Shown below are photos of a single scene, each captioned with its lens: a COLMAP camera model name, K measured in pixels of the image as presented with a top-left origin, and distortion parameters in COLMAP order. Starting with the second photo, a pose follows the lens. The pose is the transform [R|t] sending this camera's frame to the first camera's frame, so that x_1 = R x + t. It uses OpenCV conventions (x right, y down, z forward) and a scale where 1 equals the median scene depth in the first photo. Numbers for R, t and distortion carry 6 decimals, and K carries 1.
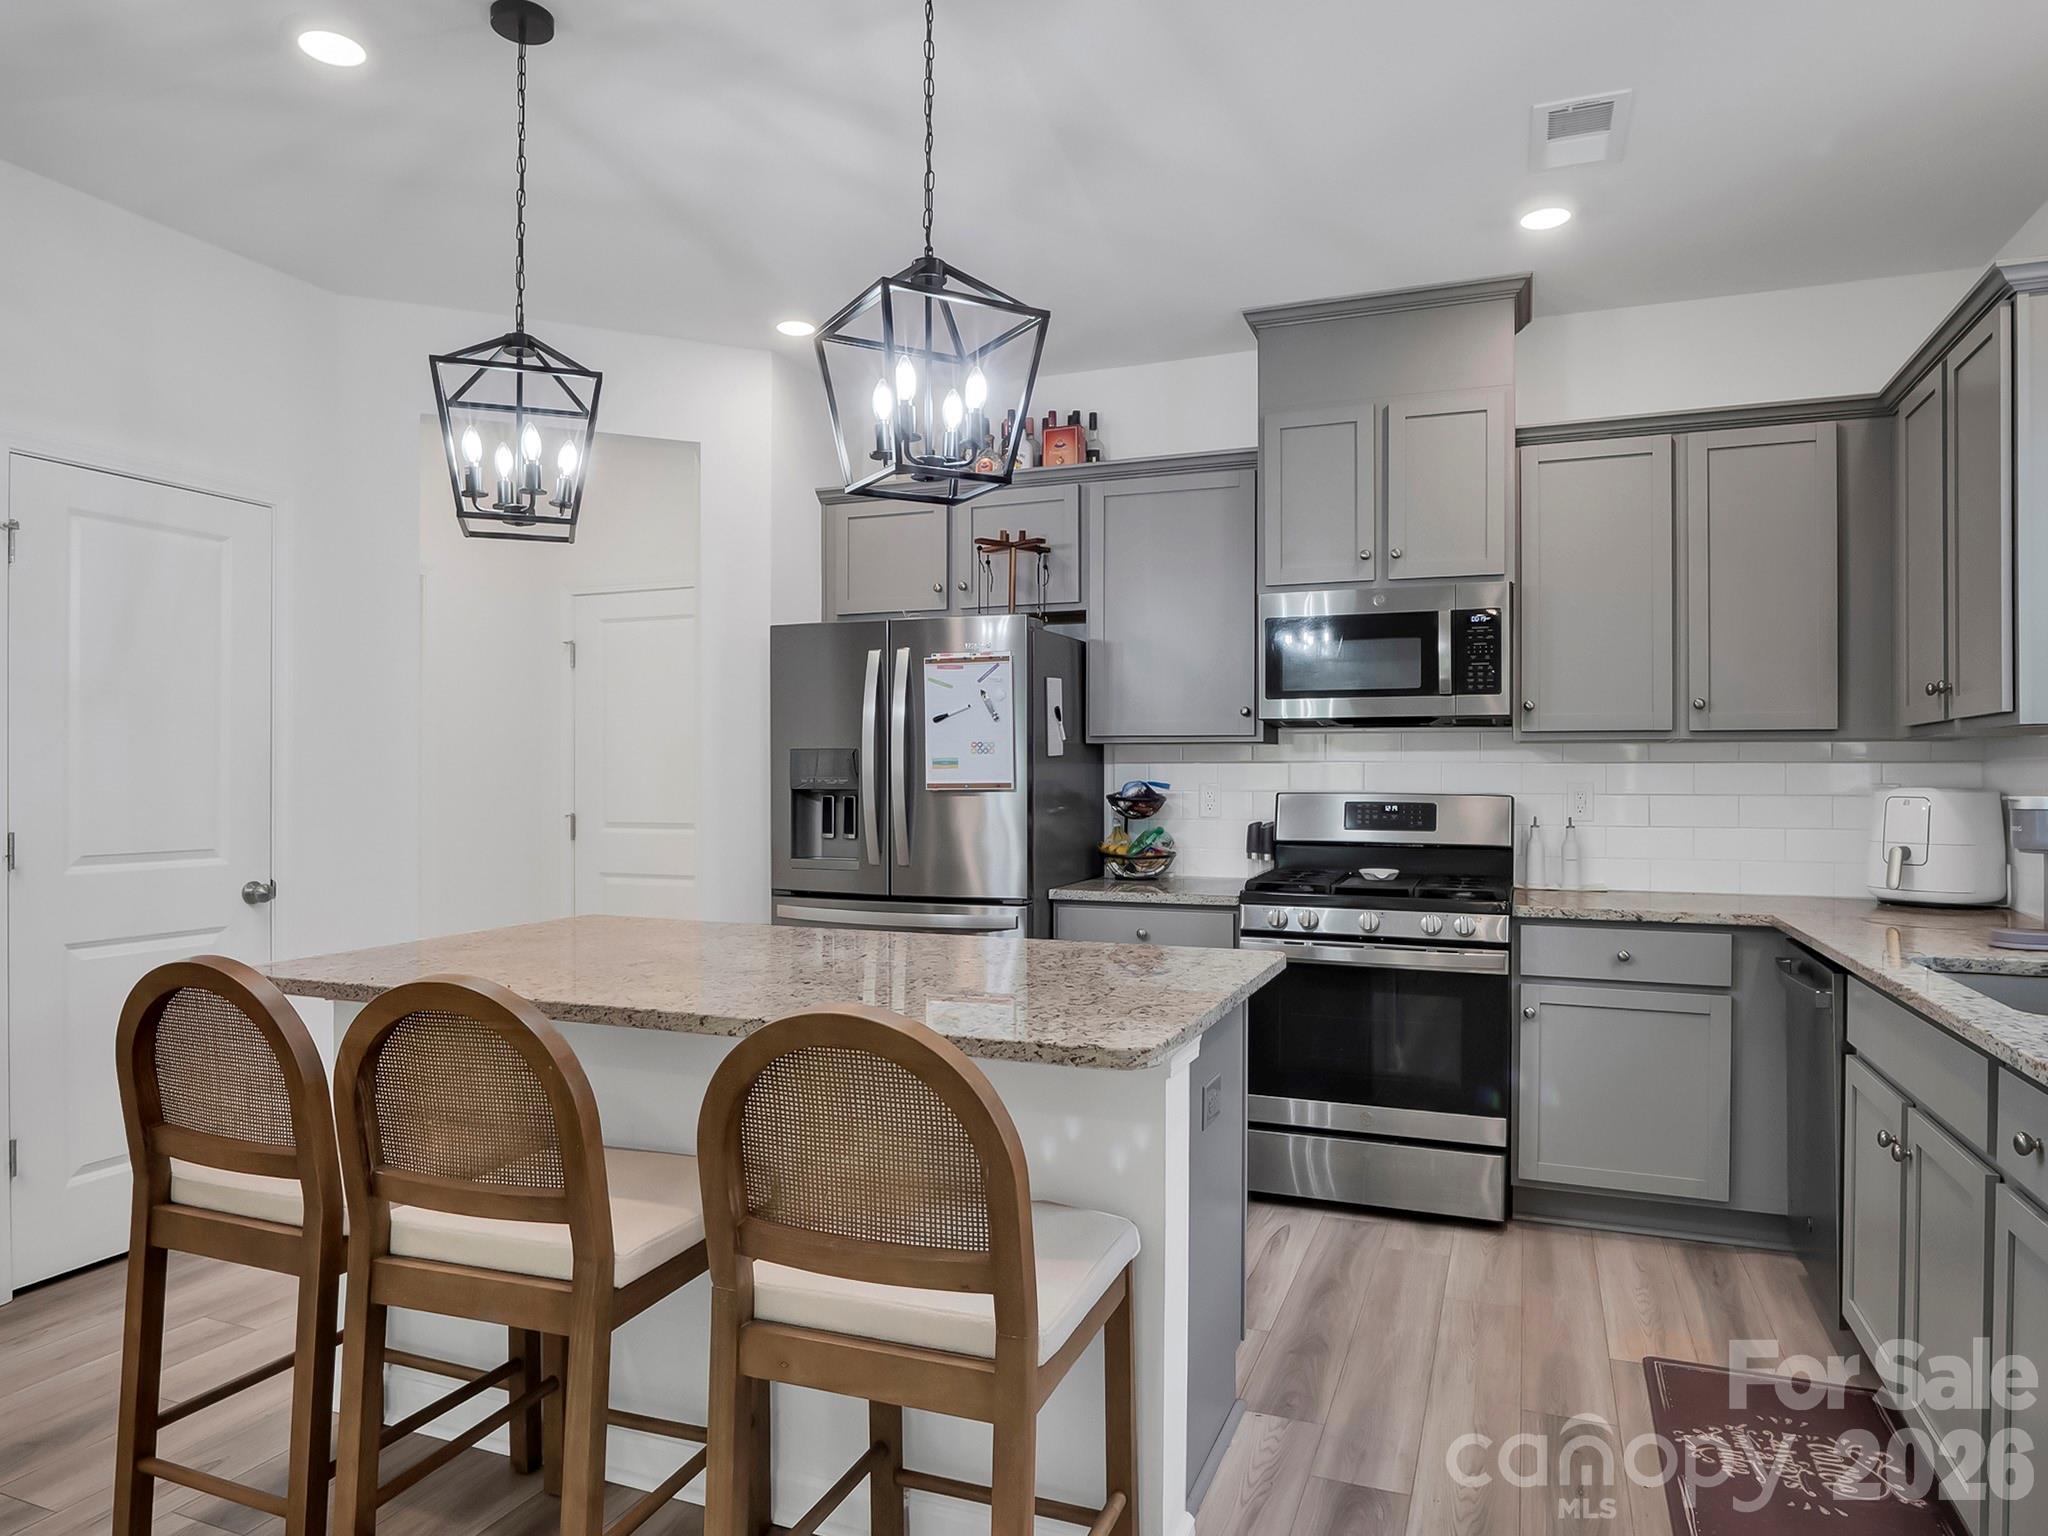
lens RADIAL K [[1301.8, 0, 1012.7], [0, 1301.8, 768.6], [0, 0, 1]] dist [-0.029734, 0.012336]
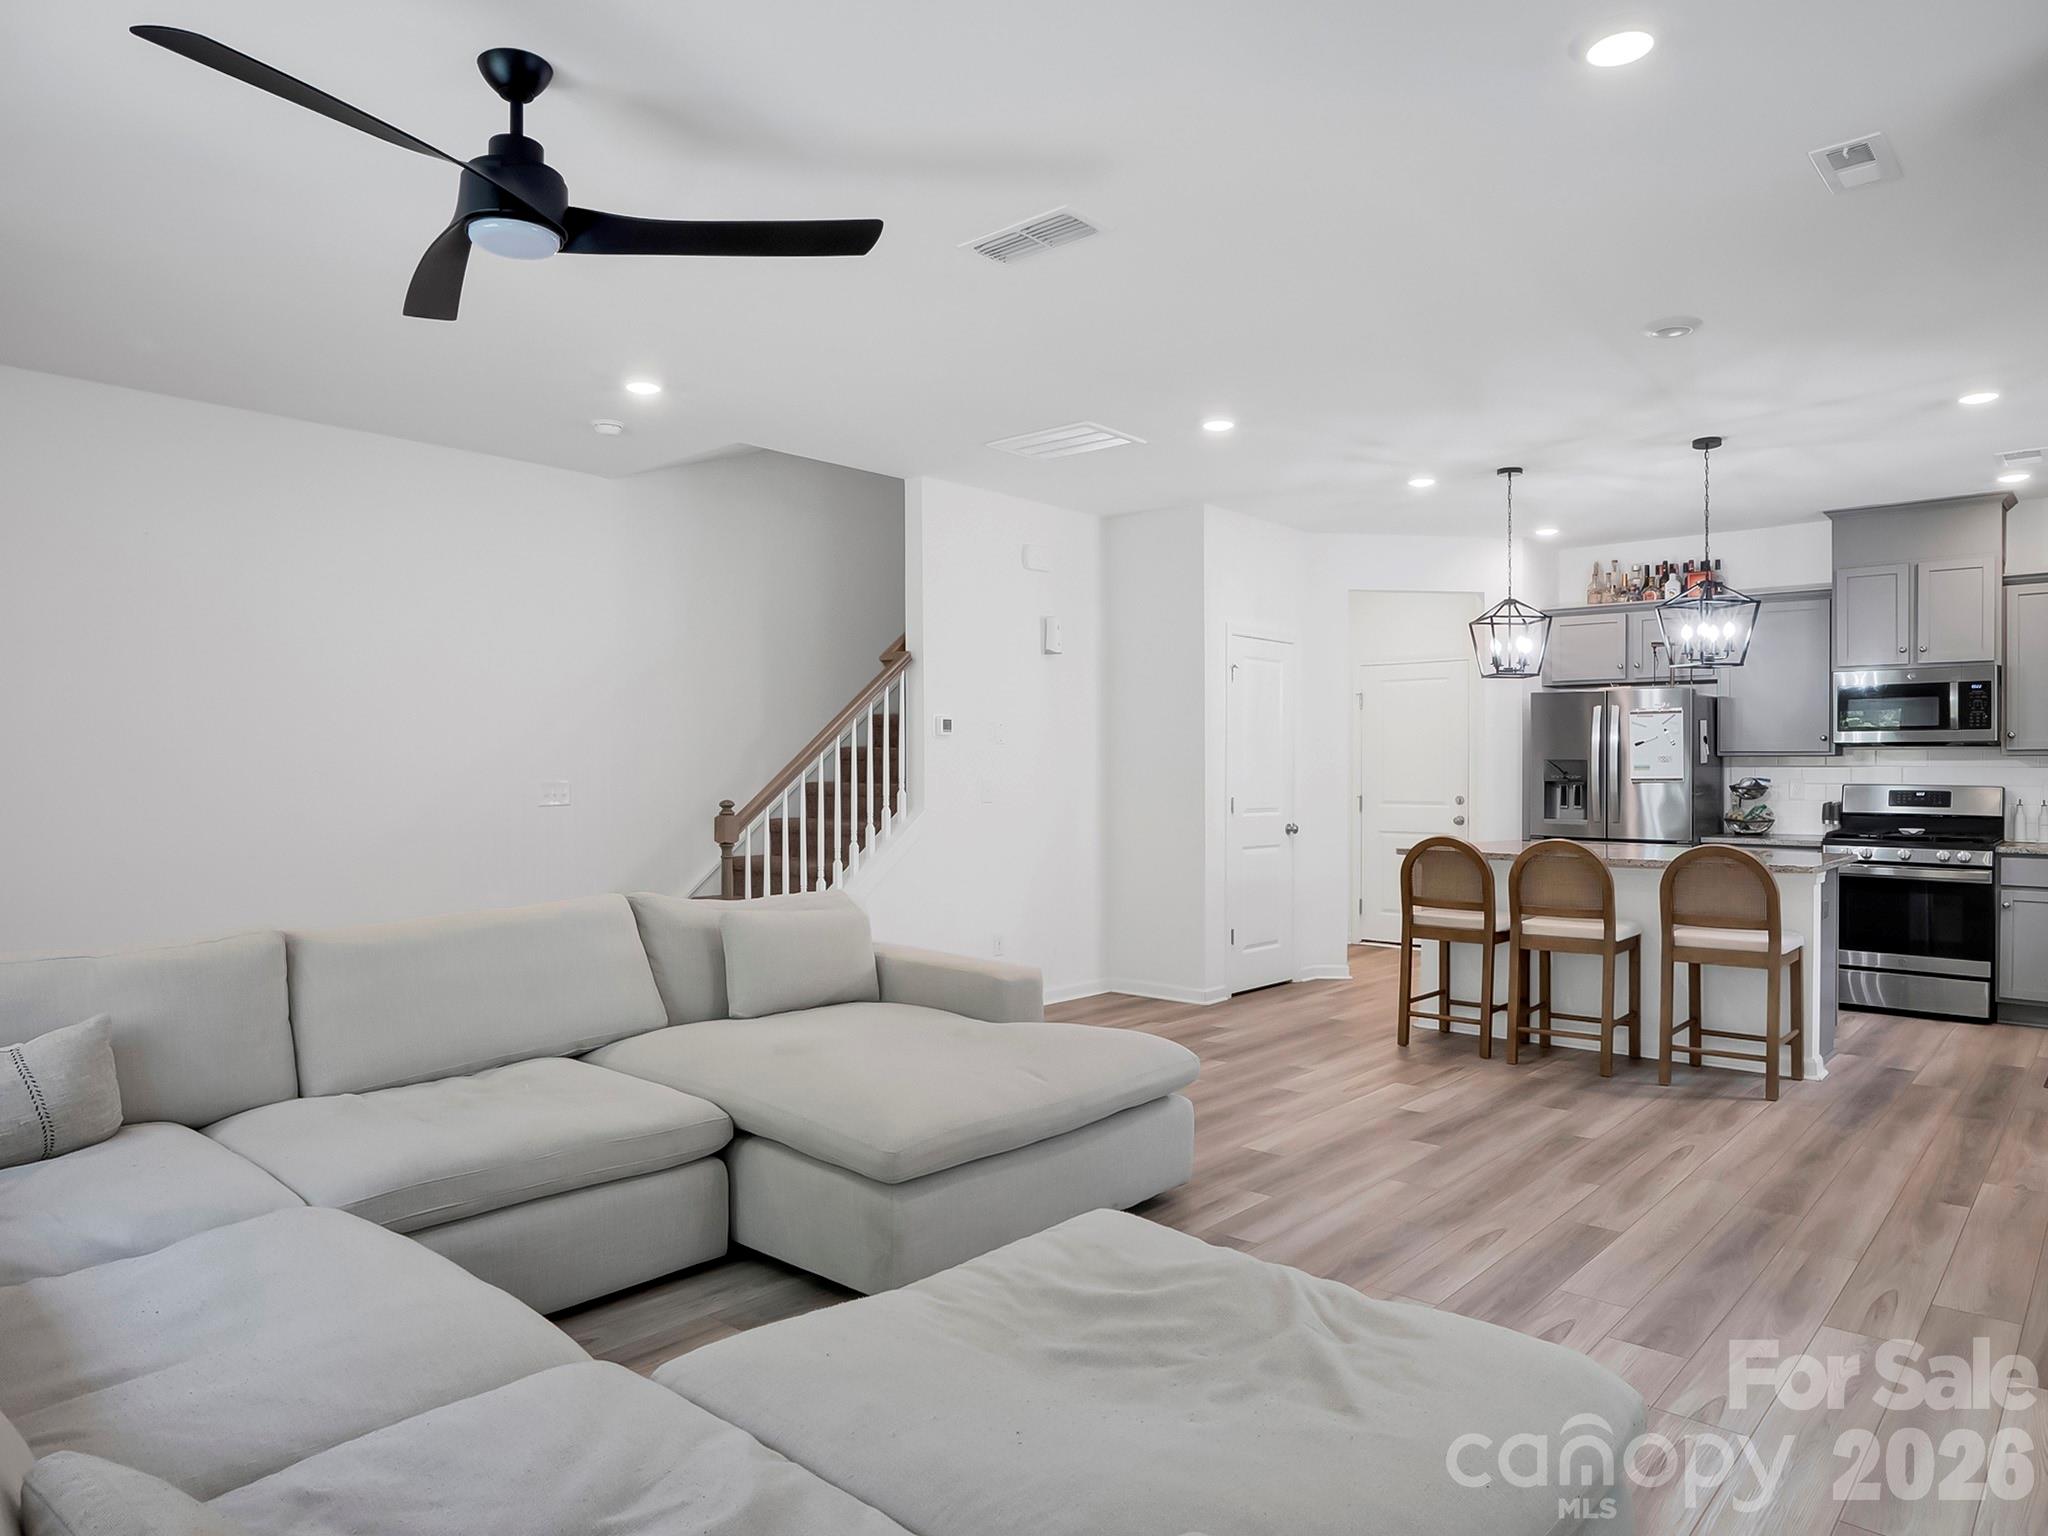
lens RADIAL K [[1301.8, 0, 1012.7], [0, 1301.8, 768.6], [0, 0, 1]] dist [-0.029734, 0.012336]
pose [[0.939769, 0.000925, -0.341809, -0.262869], [0.000252, 0.999994, 0.003398, -0.009072], [0.341810, -0.003279, 0.939763, -1.040052]]
